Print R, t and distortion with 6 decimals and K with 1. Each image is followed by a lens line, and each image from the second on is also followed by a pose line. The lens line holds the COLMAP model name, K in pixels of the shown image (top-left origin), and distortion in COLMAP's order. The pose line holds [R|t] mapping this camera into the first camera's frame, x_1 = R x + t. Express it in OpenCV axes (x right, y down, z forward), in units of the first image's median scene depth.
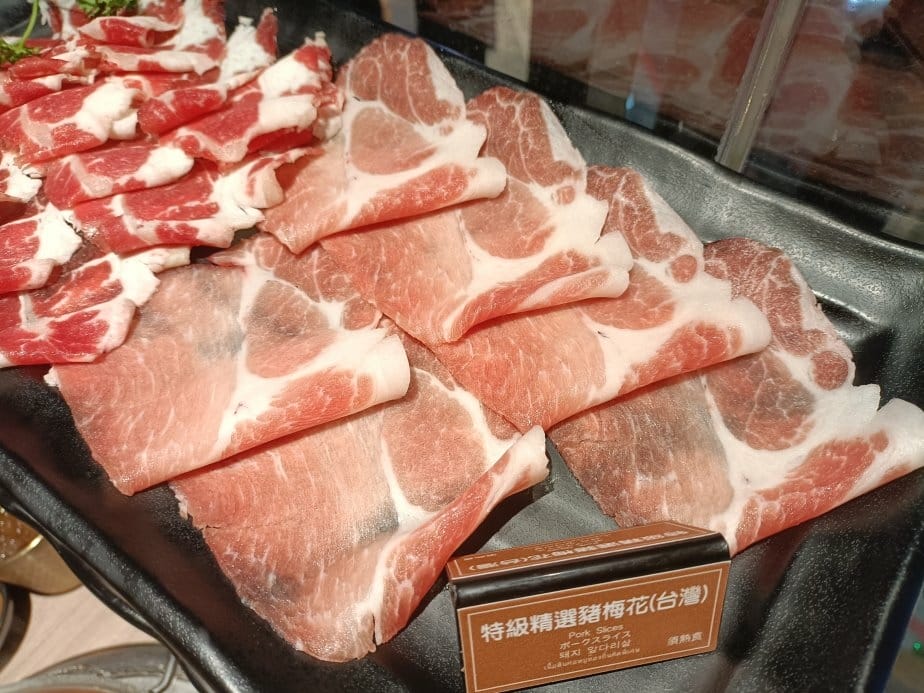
lens RADIAL K [[697.2, 0, 474.4], [0, 697.2, 345.4], [0, 0, 1]] dist [0.047798, -0.134187]
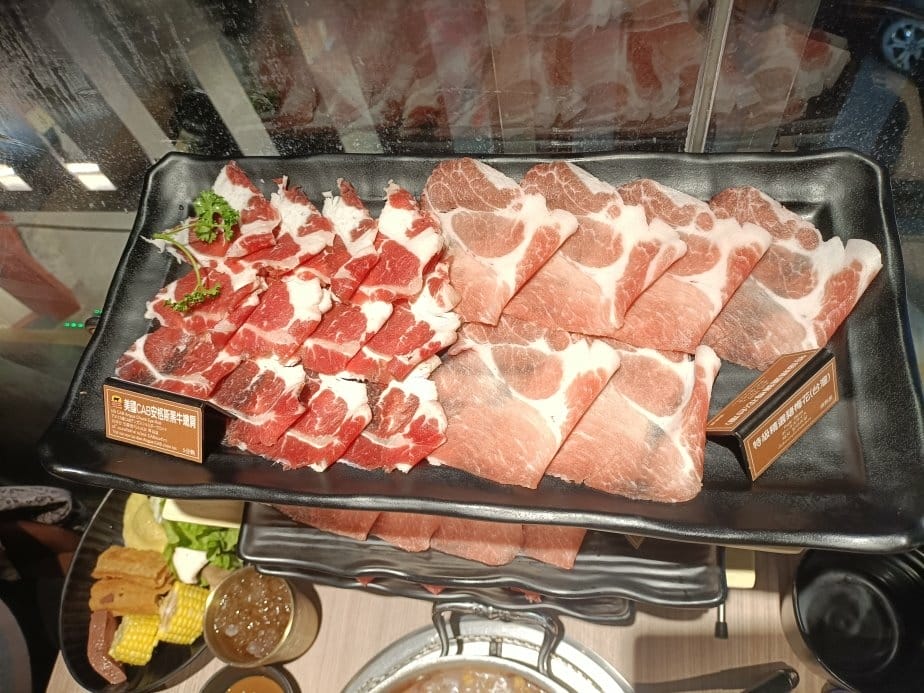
lens RADIAL K [[690.8, 0, 462.0], [0, 690.8, 346.5], [0, 0, 1]] dist [0.045506, -0.106395]
pose [[0.866477, -0.485302, 0.117045, -0.539937], [0.472128, 0.872801, 0.123750, -0.326456], [-0.162213, -0.051967, 0.985386, -0.556977]]
